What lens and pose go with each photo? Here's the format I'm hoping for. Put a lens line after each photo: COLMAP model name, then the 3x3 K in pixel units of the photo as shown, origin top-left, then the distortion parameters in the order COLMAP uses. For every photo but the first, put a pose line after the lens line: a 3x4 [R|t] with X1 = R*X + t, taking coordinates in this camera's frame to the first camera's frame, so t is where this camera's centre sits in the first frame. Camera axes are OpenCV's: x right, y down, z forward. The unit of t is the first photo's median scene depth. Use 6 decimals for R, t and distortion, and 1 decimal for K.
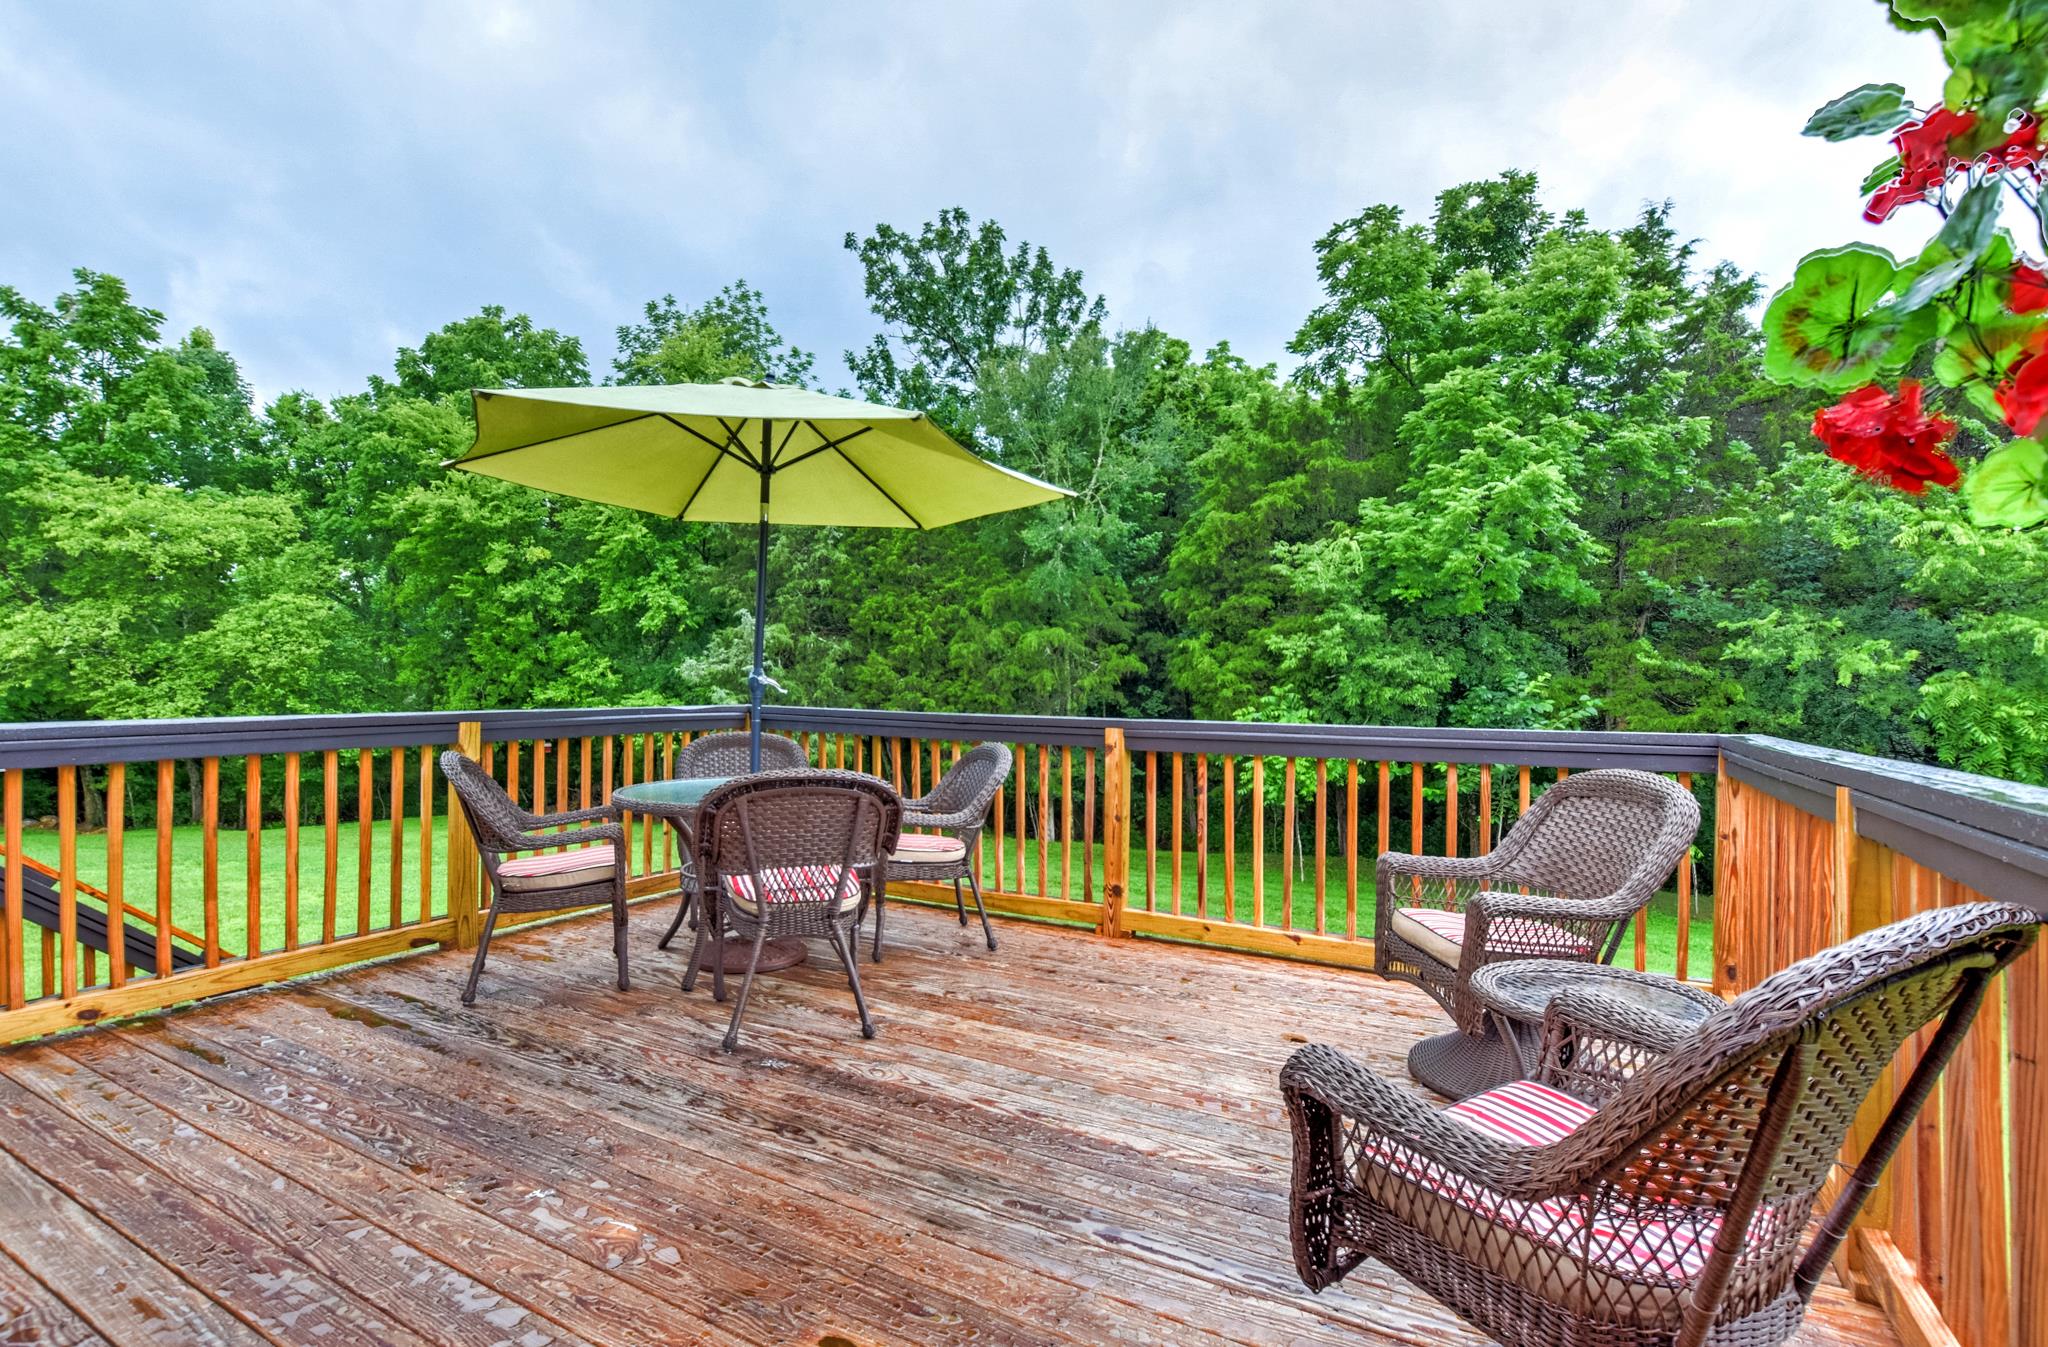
lens RADIAL K [[929.5, 0, 1021.5], [0, 929.5, 679.3], [0, 0, 1]] dist [-0.028813, 0.000487]
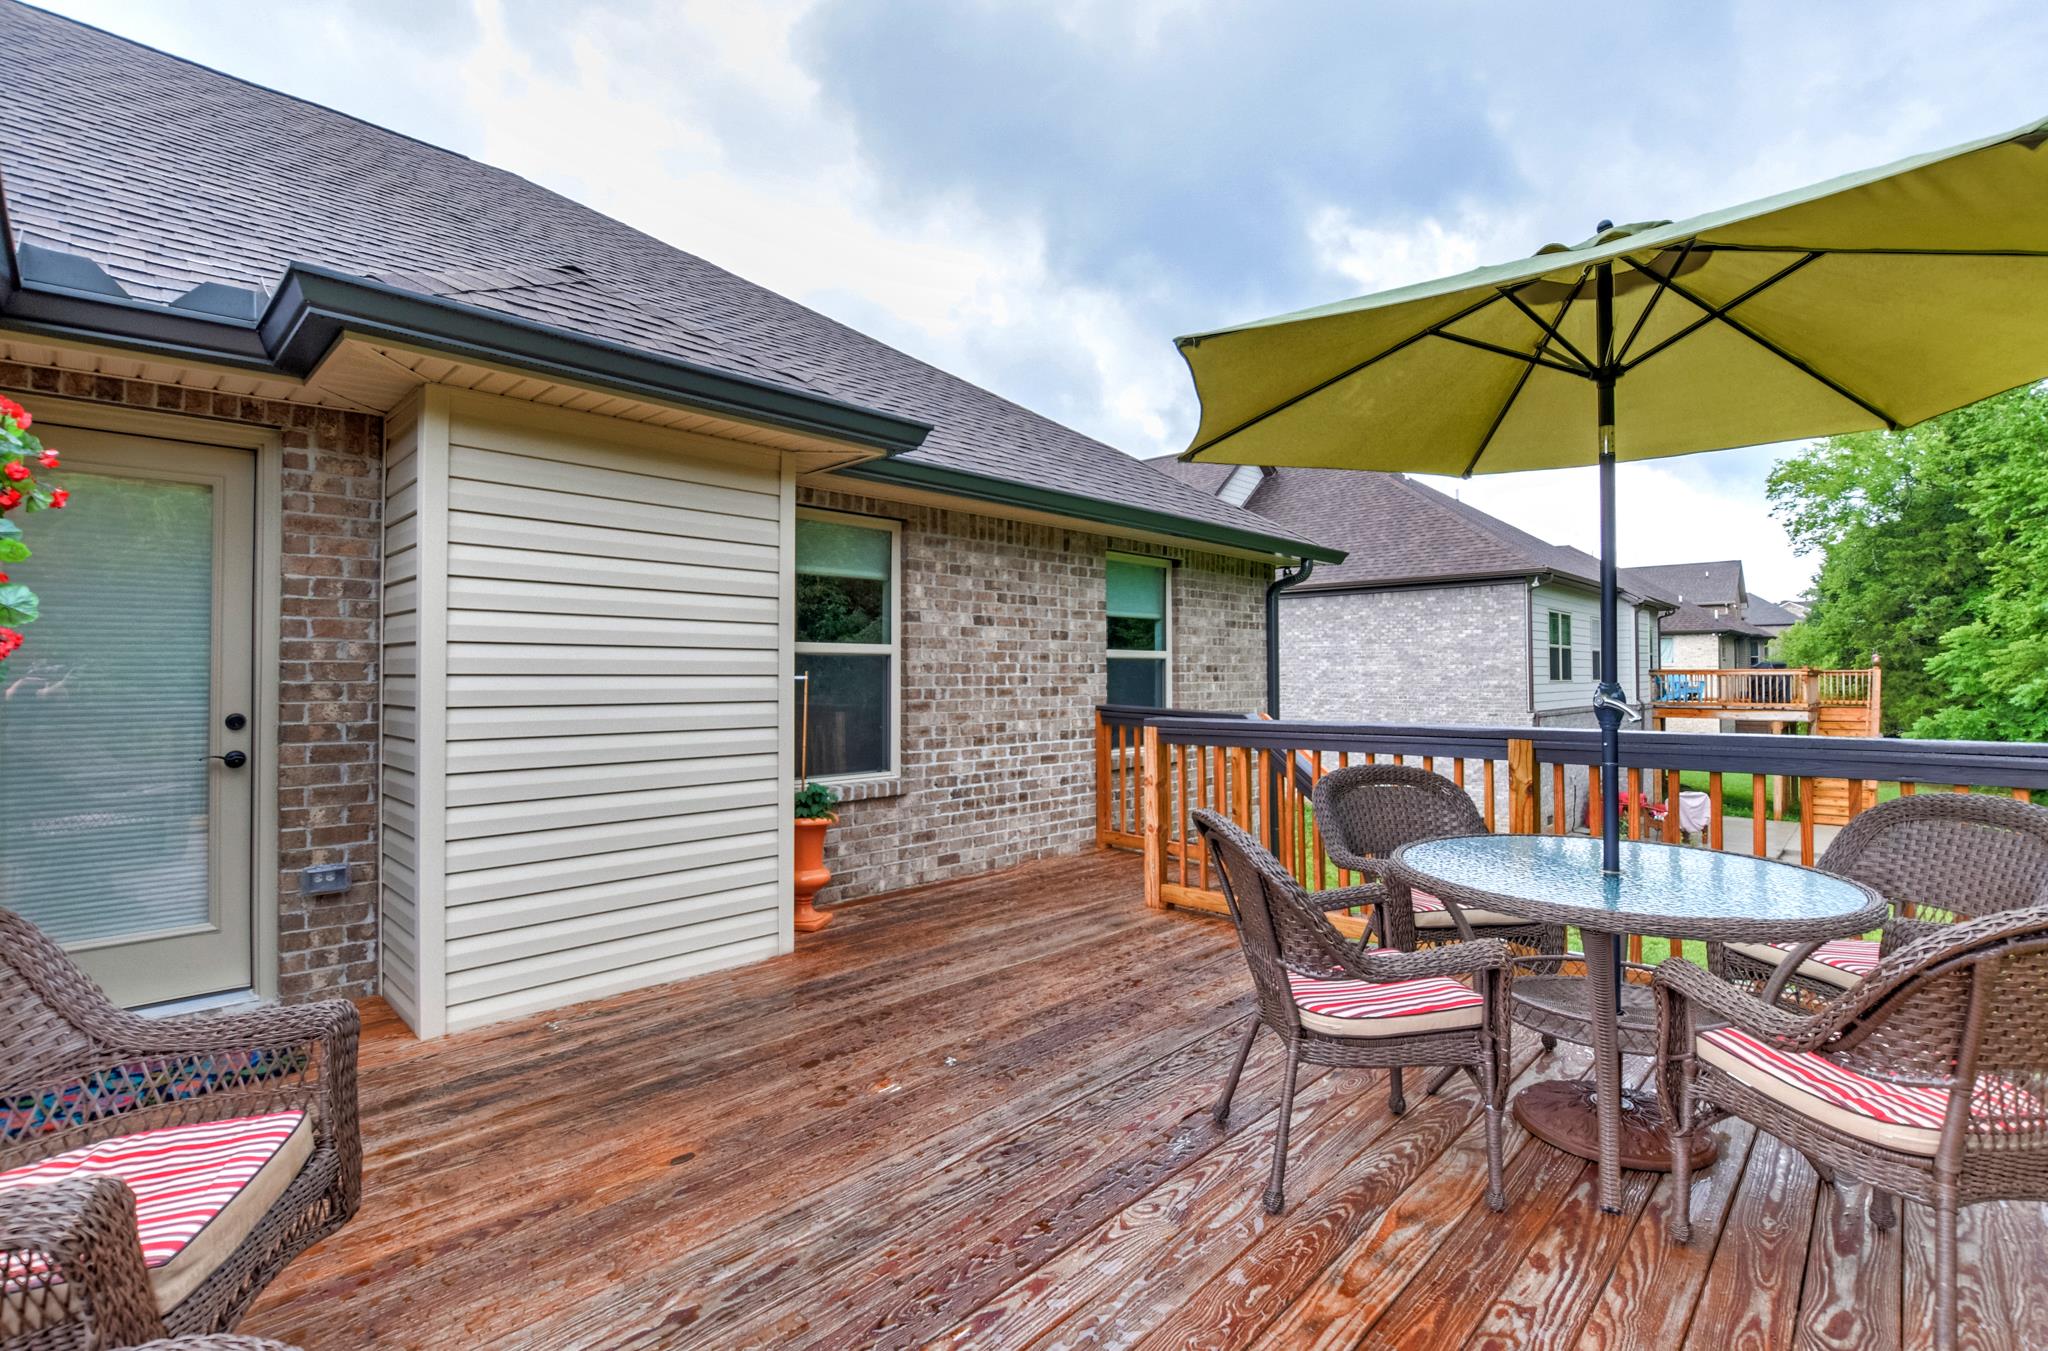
lens RADIAL K [[929.5, 0, 1009.8], [0, 929.5, 673.2], [0, 0, 1]] dist [-0.028813, 0.000487]
pose [[-0.259754, -0.009929, -0.965624, 0.515890], [0.000894, 0.999944, -0.010522, -0.013440], [0.965674, -0.003596, -0.259731, 0.900500]]
